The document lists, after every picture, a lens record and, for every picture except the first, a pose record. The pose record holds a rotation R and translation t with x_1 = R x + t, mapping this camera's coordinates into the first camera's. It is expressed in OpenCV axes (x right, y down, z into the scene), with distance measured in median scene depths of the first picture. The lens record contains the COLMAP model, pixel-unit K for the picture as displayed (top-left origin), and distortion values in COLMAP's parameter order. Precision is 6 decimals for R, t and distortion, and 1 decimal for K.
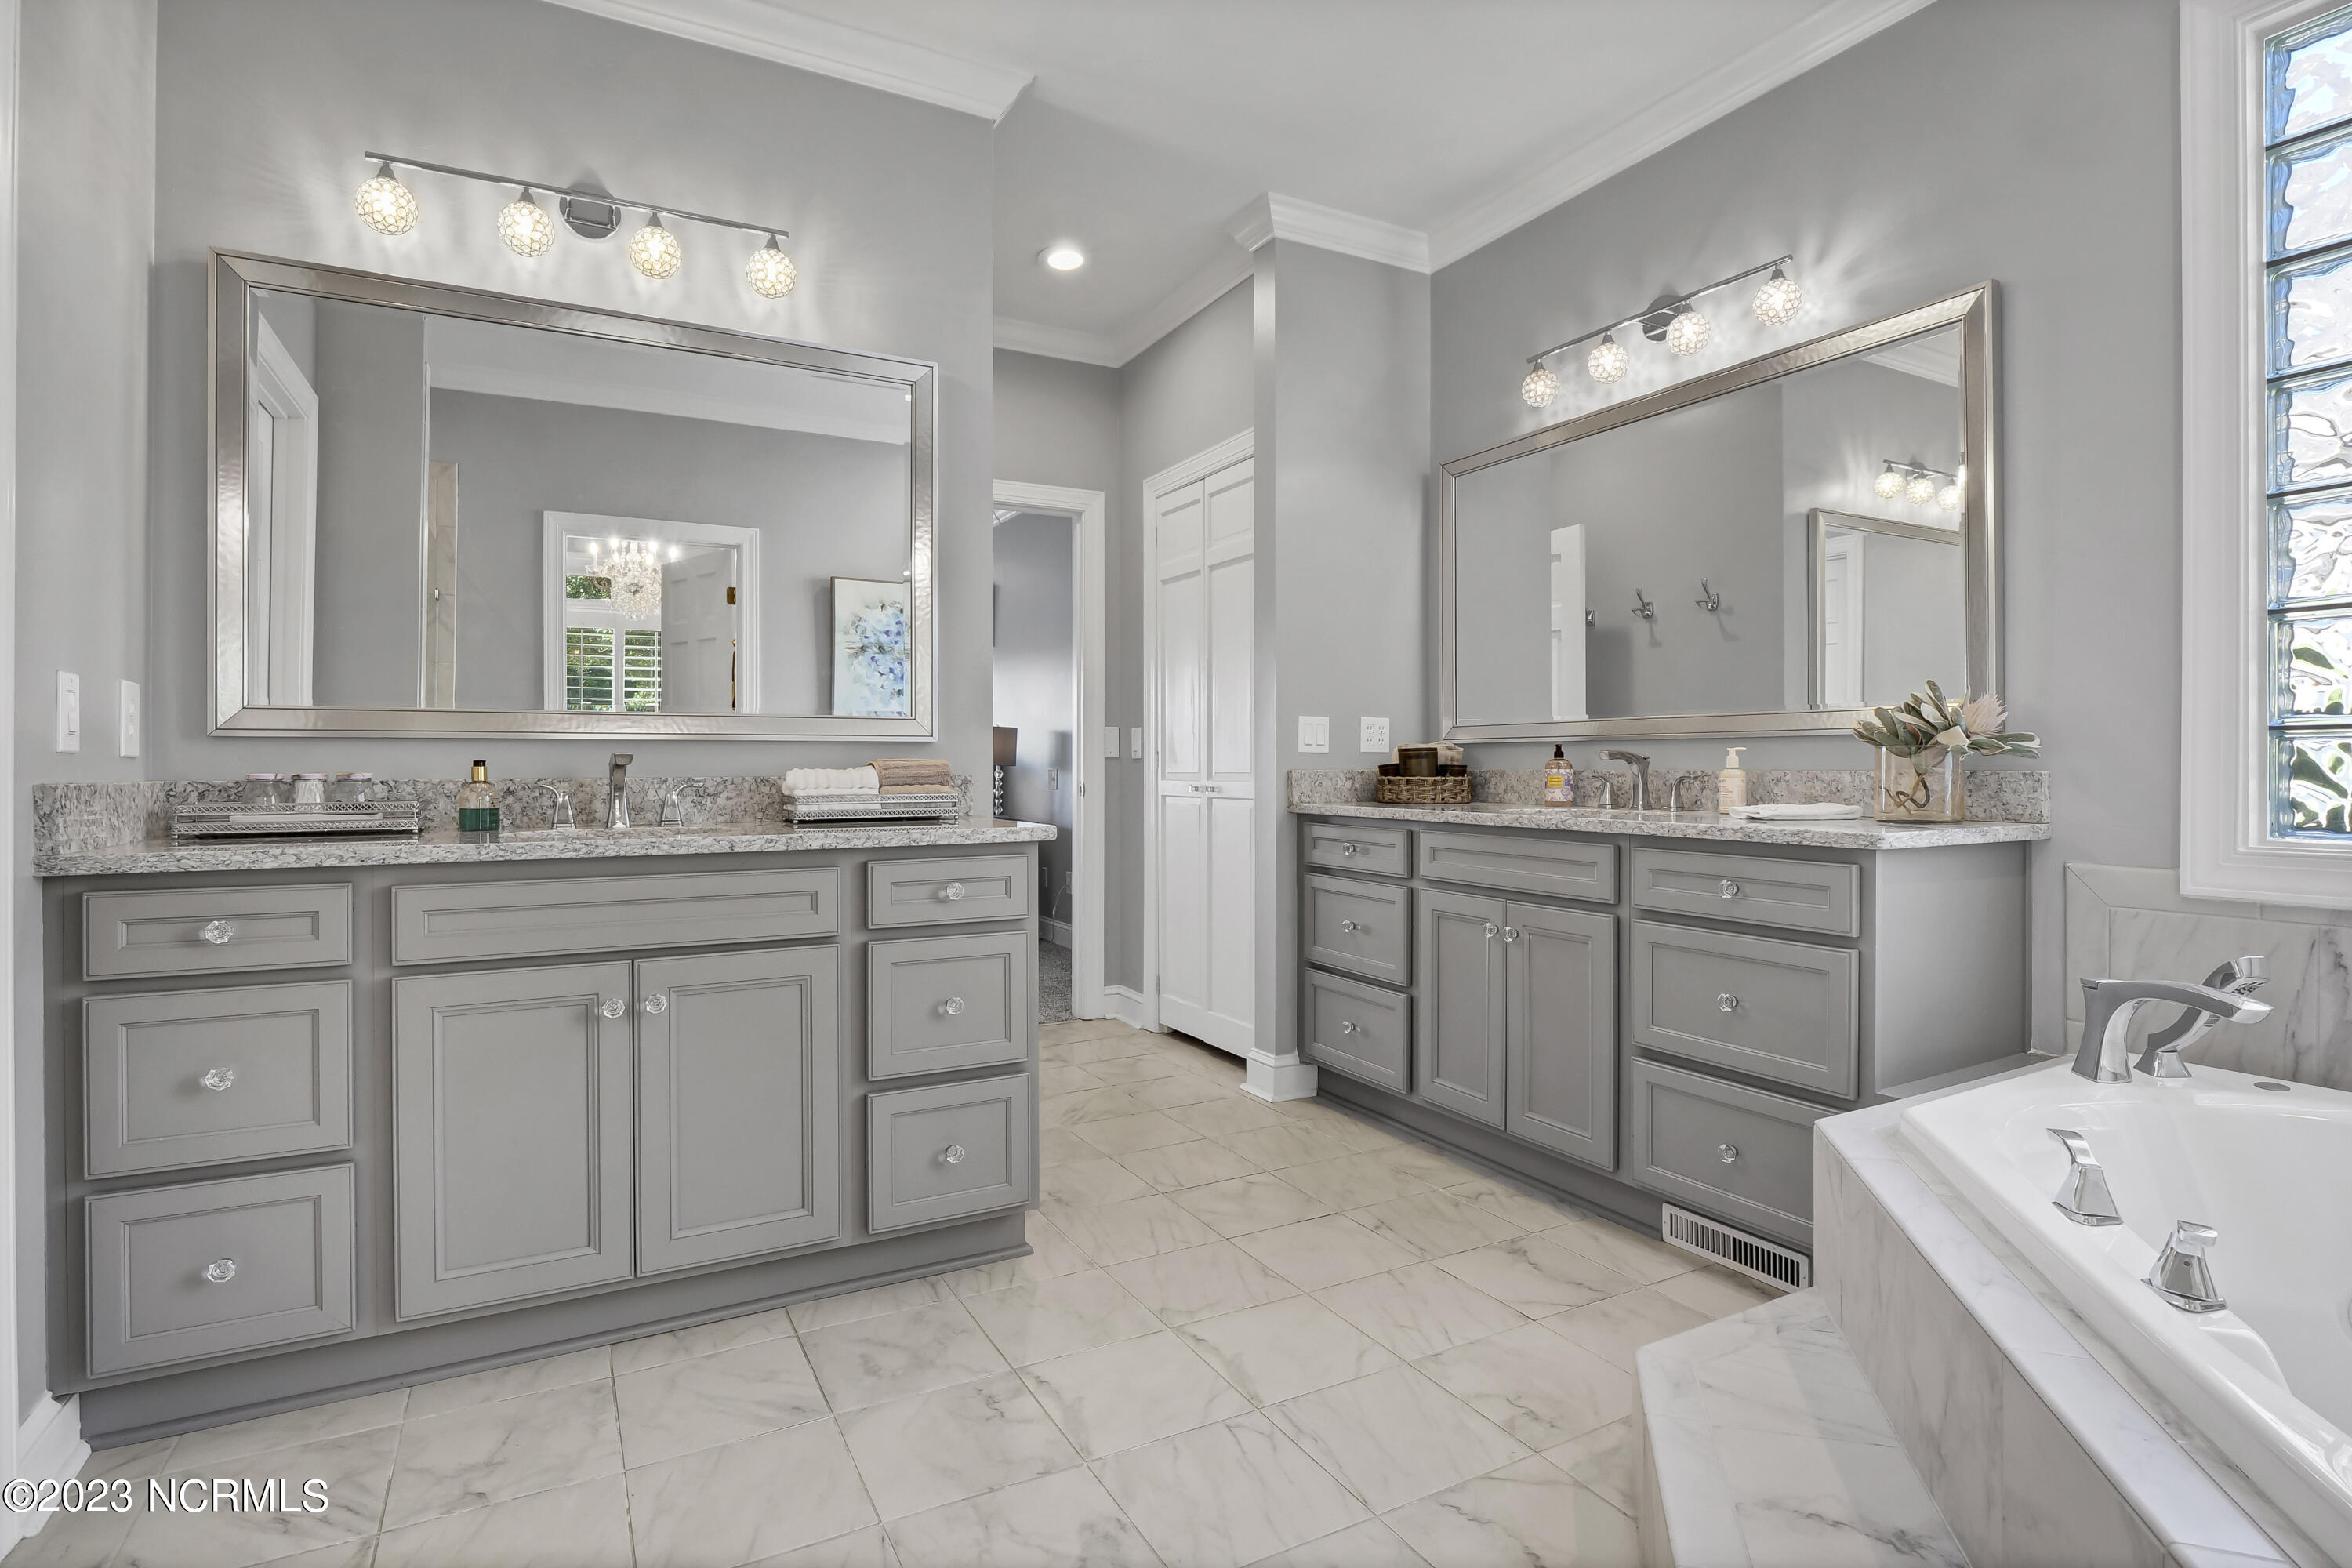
lens RADIAL K [[1174.2, 0, 1174.0], [0, 1174.2, 768.5], [0, 0, 1]] dist [-0.019817, 0.002412]
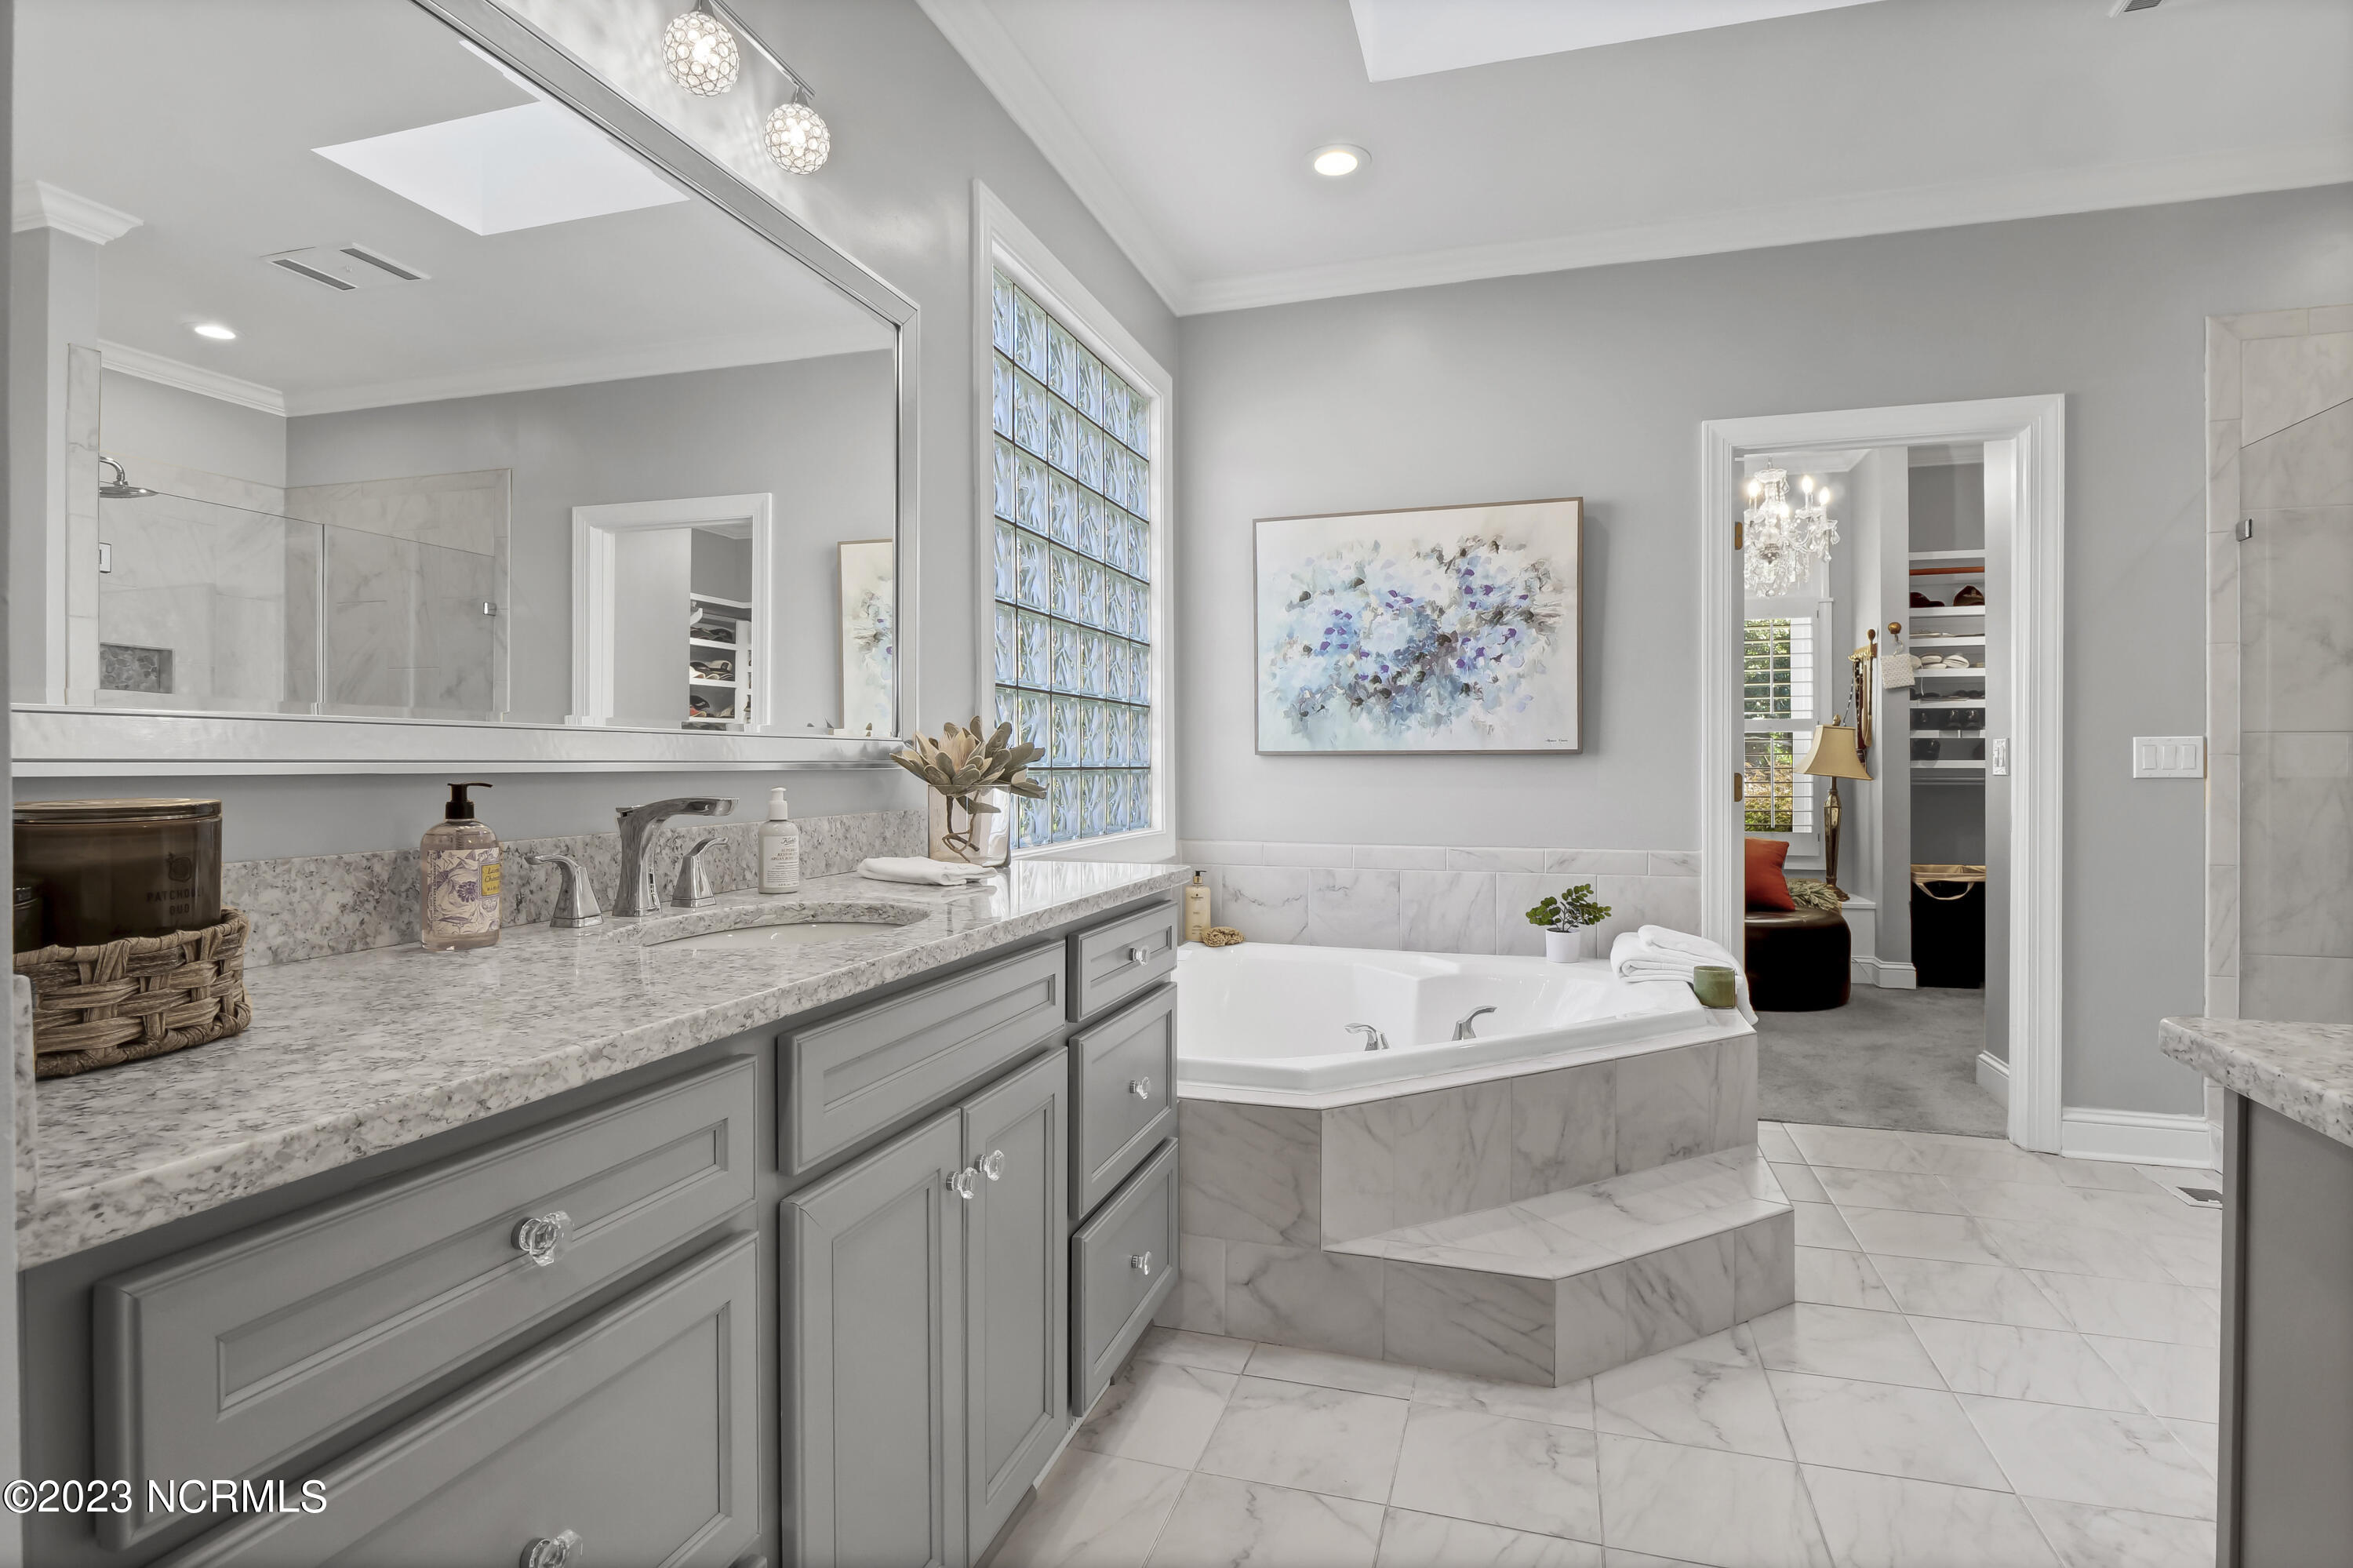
lens RADIAL K [[1174.8, 0, 1171.9], [0, 1174.8, 772.5], [0, 0, 1]] dist [-0.019817, 0.002412]
pose [[-0.693468, -0.002817, 0.720482, -0.199462], [0.006208, 0.999932, 0.009884, -0.048558], [-0.720461, 0.011327, -0.693403, 2.003003]]
